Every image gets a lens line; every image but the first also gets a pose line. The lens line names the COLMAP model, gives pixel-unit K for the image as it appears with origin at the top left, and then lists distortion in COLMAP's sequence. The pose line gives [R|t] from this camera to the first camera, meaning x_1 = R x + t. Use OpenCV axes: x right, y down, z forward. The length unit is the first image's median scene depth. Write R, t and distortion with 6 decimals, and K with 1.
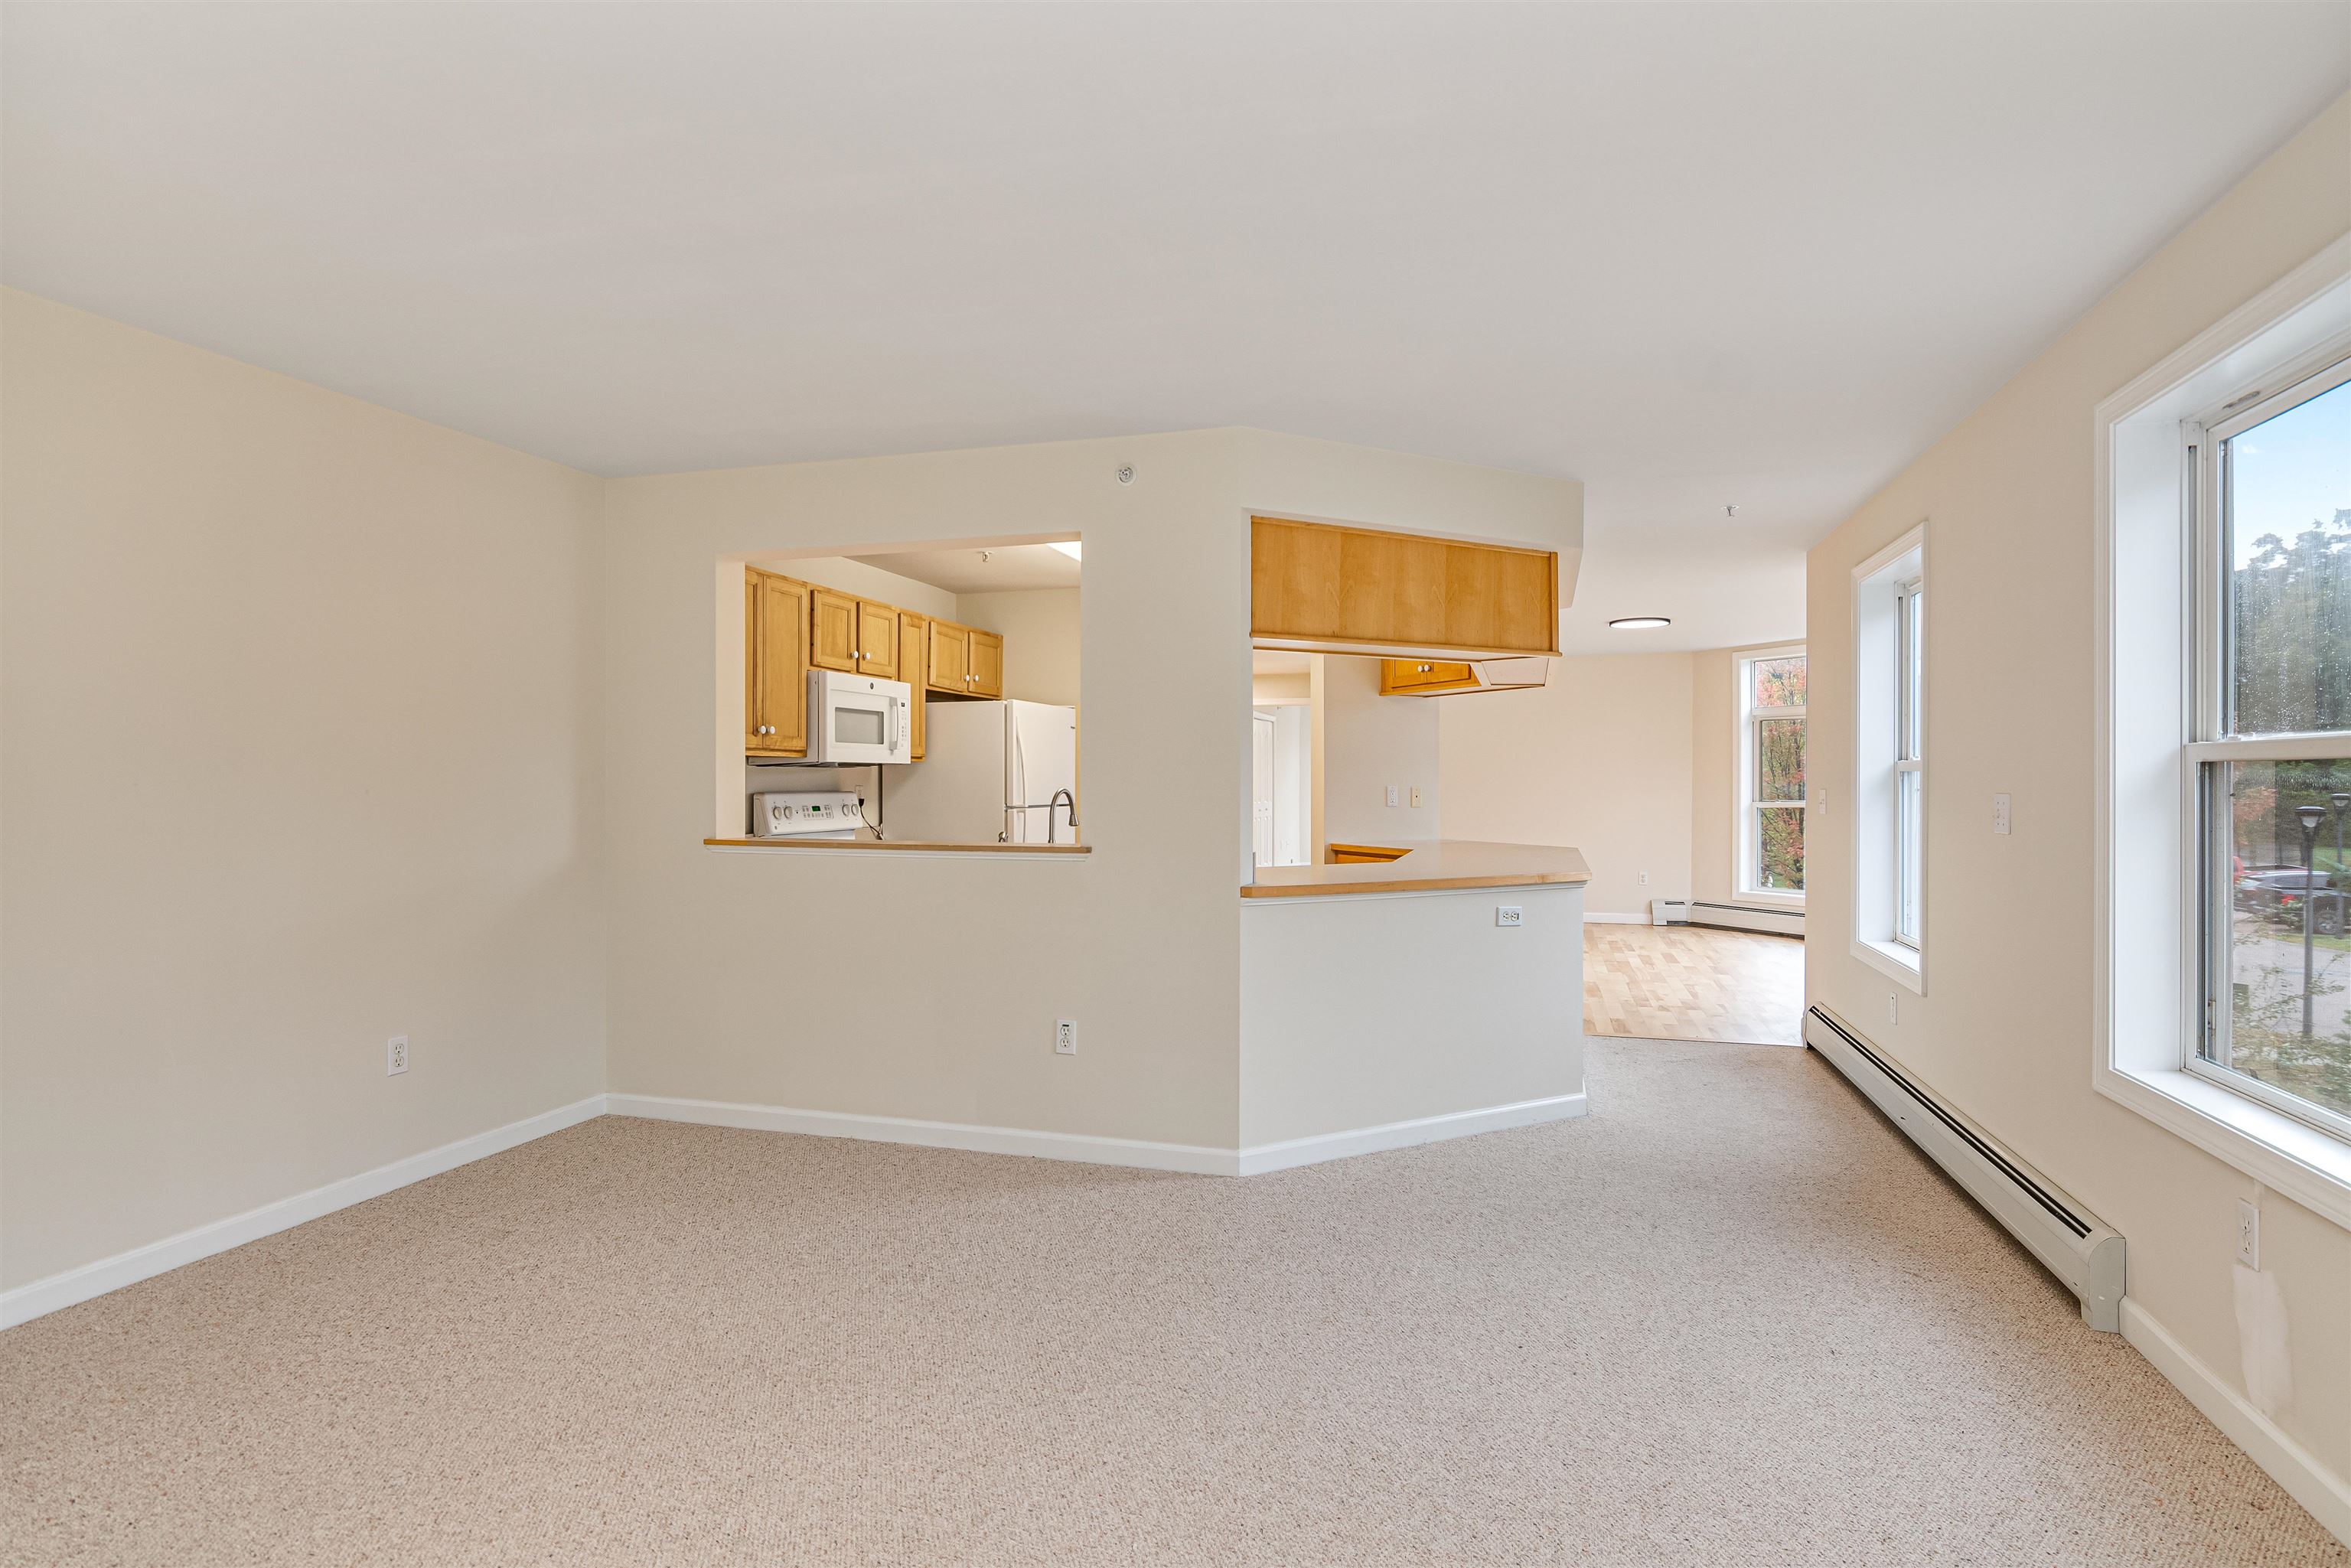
lens RADIAL K [[1220.7, 0, 1167.0], [0, 1220.7, 785.7], [0, 0, 1]] dist [-0.001537, -0.000513]
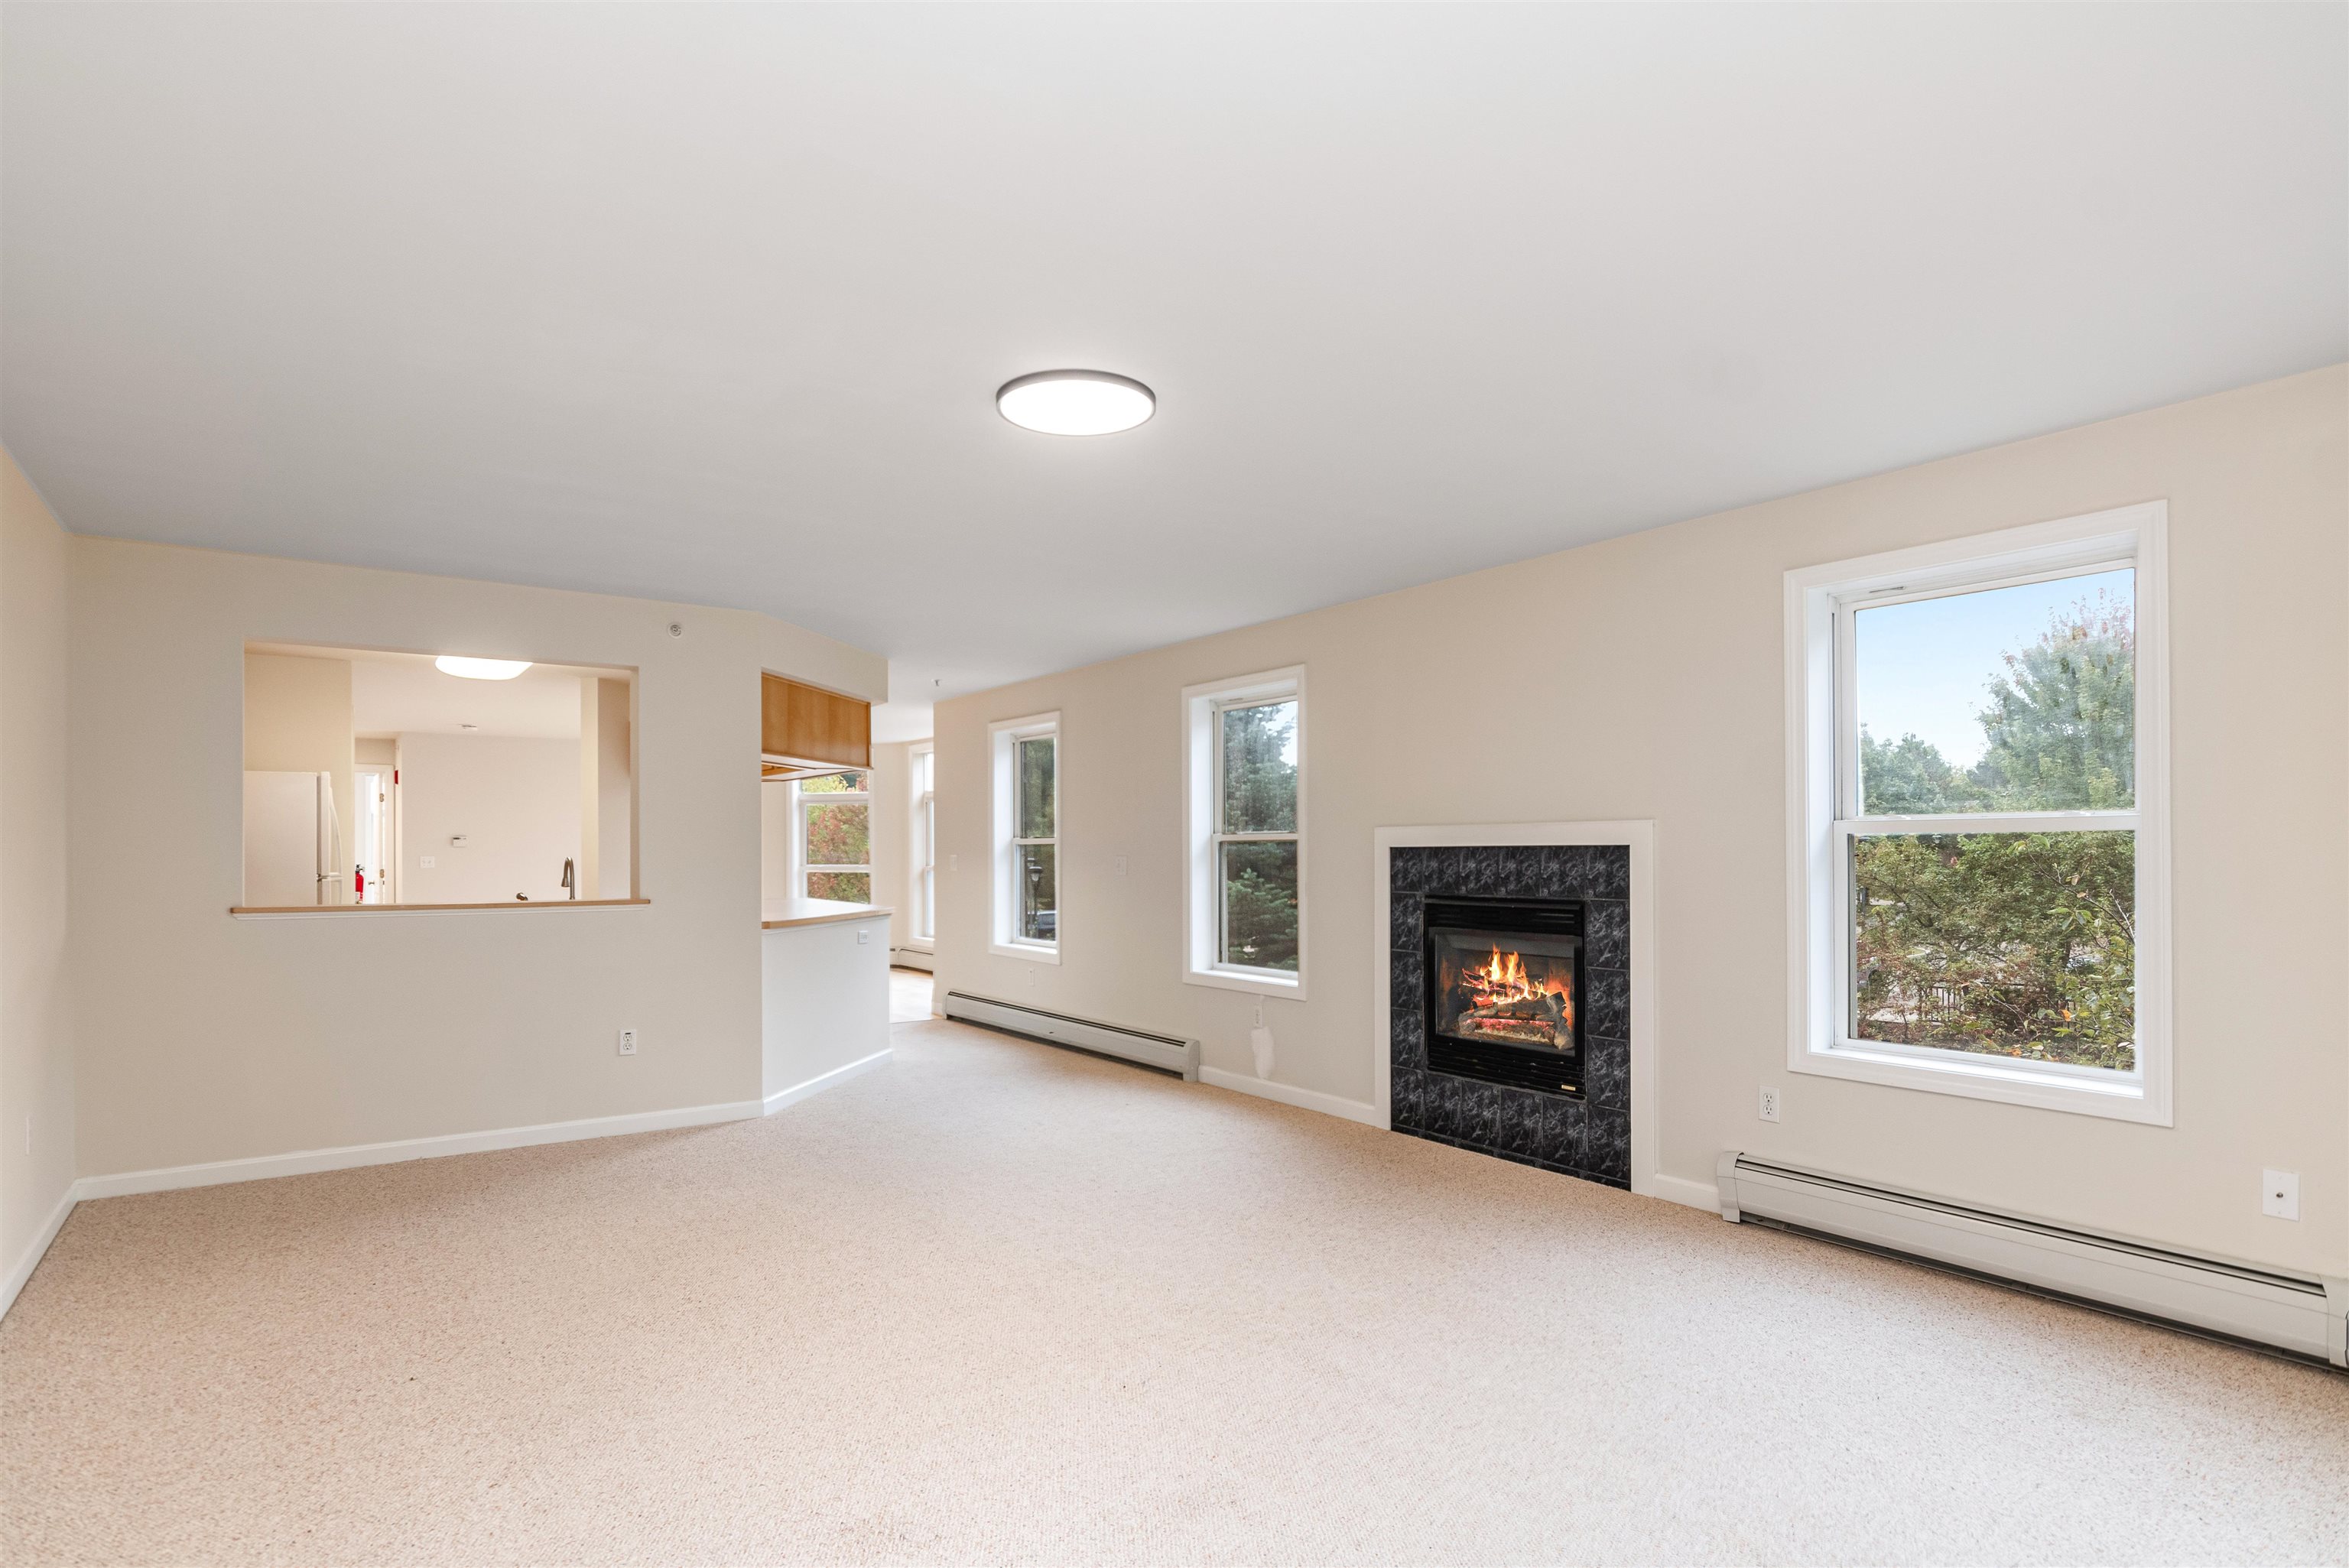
lens RADIAL K [[1227.7, 0, 1174.9], [0, 1227.7, 847.5], [0, 0, 1]] dist [-0.000121, -0.000216]
pose [[0.614822, -0.000221, 0.788666, -0.497724], [0.005054, 0.999981, -0.003659, 0.000176], [-0.788650, 0.006236, 0.614811, -0.193460]]
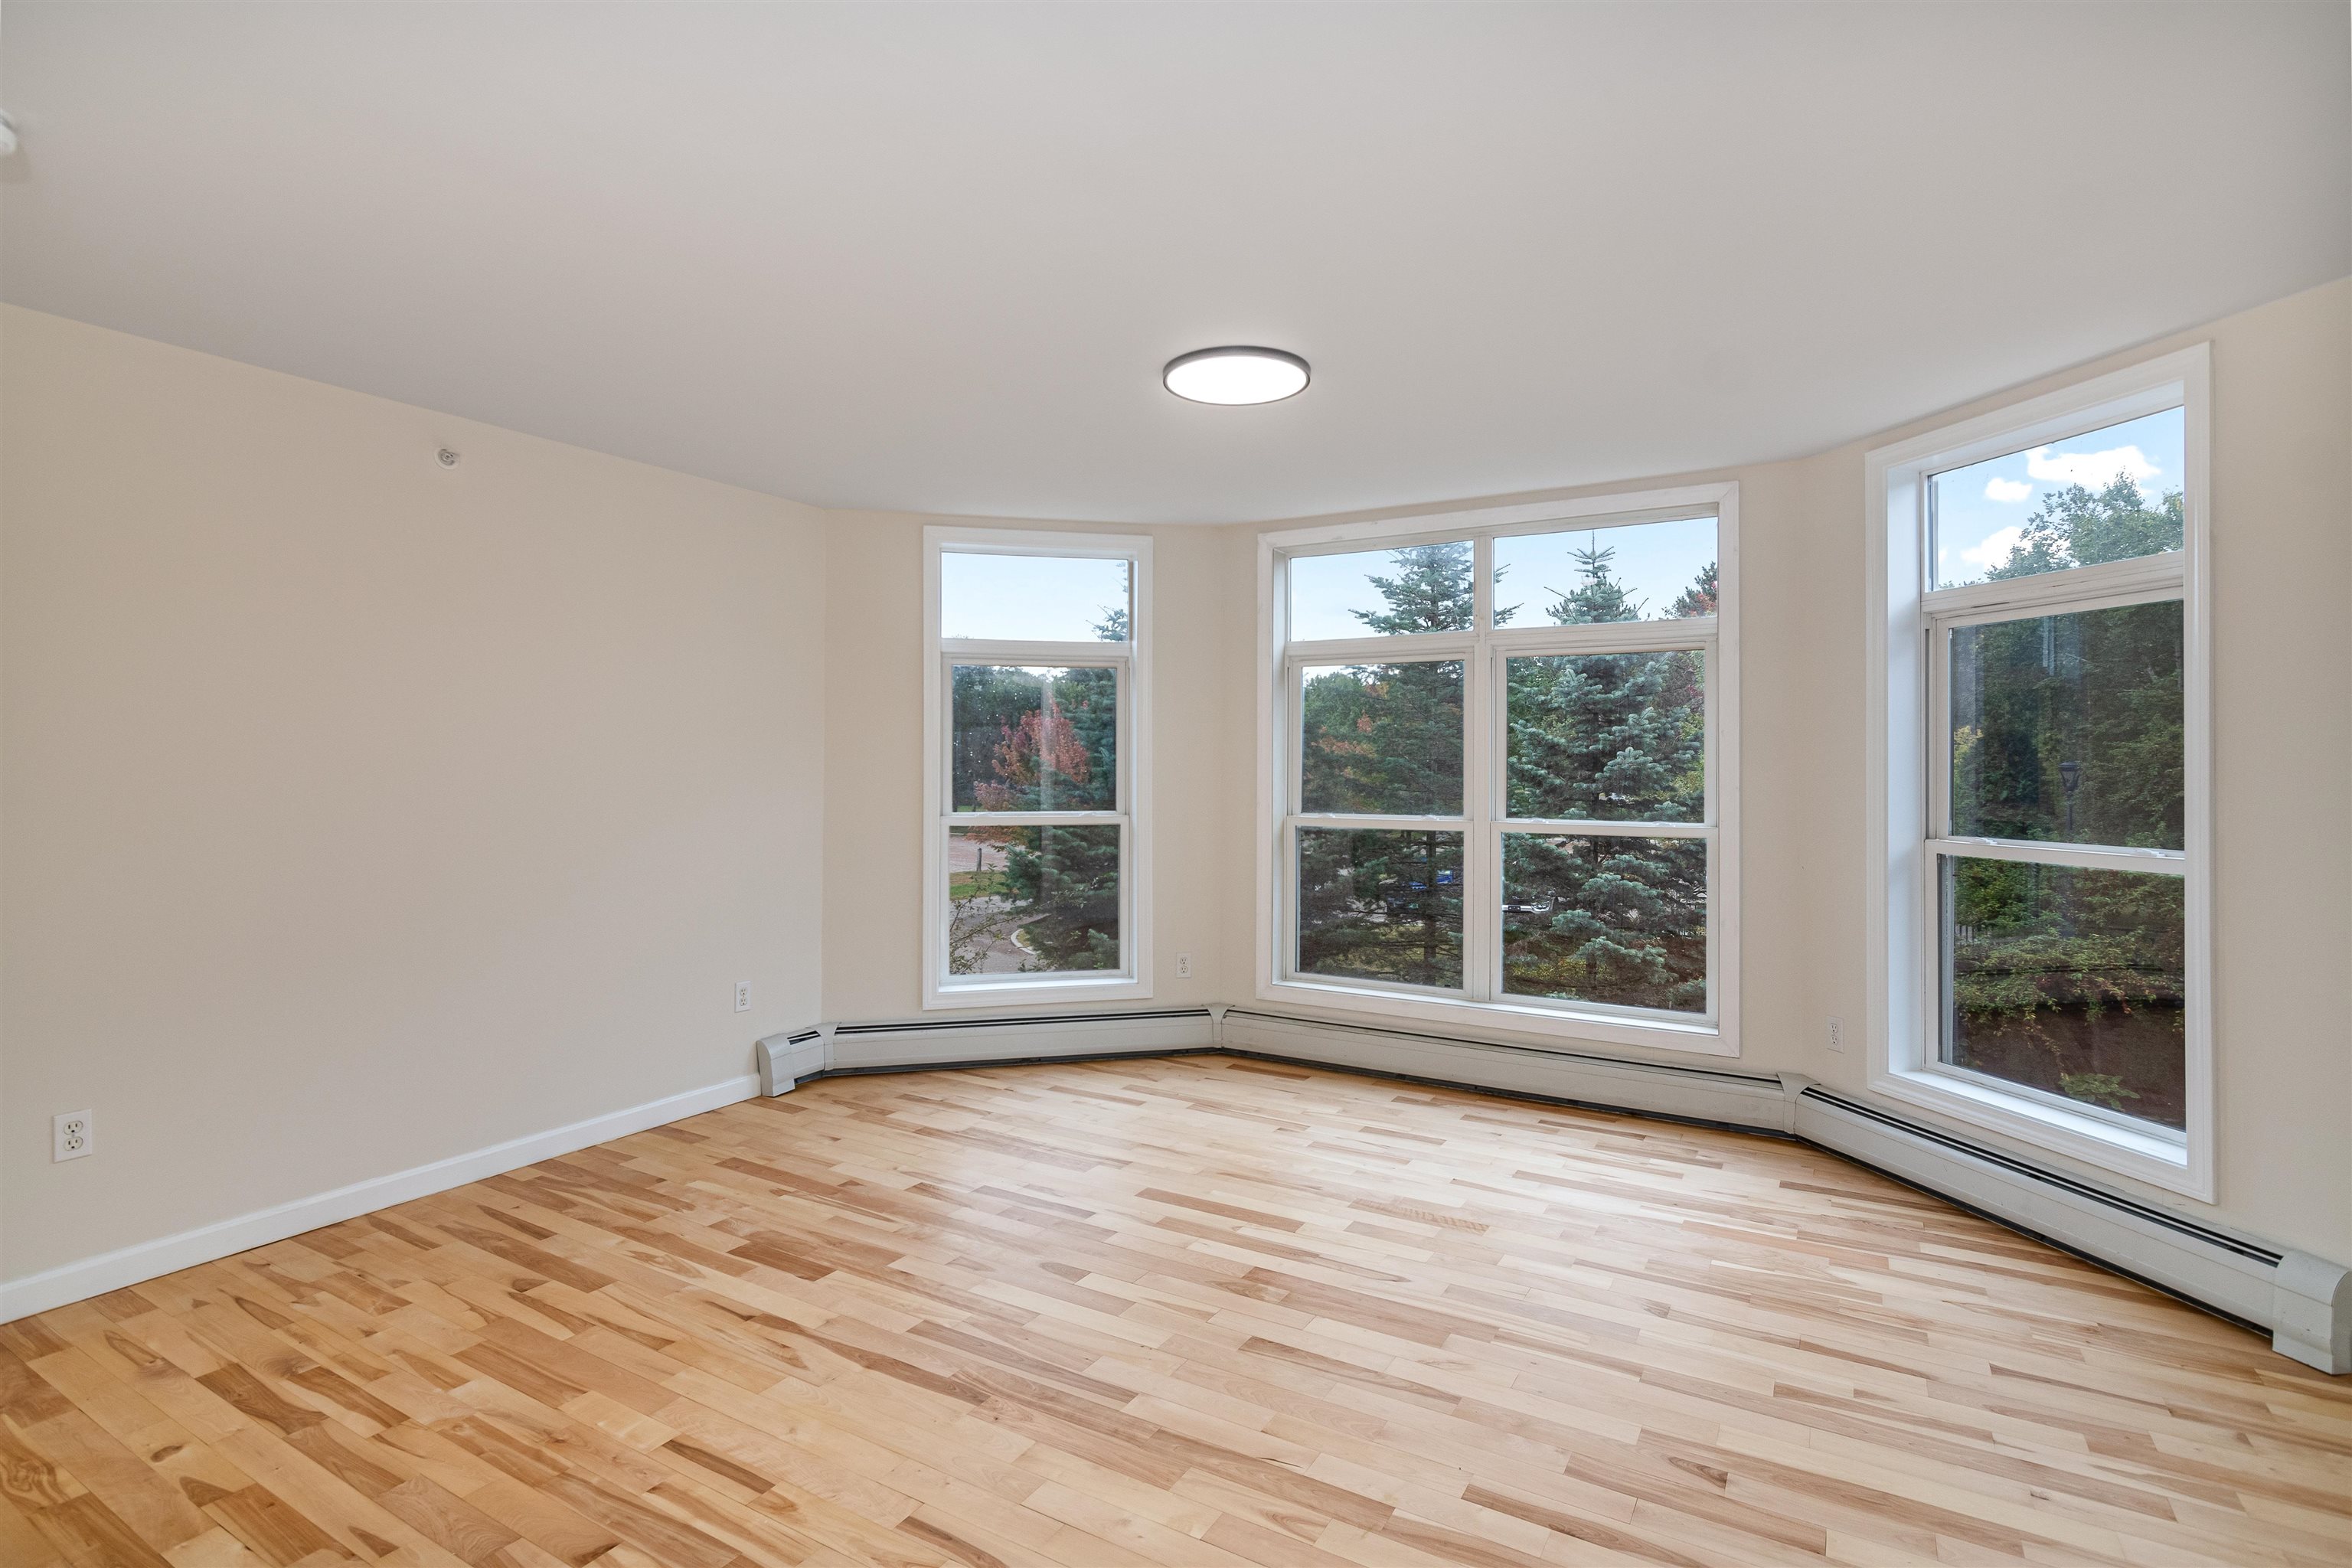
lens RADIAL K [[1134.3, 0, 1181.4], [0, 1134.3, 779.3], [0, 0, 1]] dist [-0.001407, -0.000220]
pose [[0.254777, -0.000143, 0.967000, 0.058346], [-0.004411, 0.999989, 0.001310, -0.004675], [-0.966990, -0.004600, 0.254773, 1.228246]]
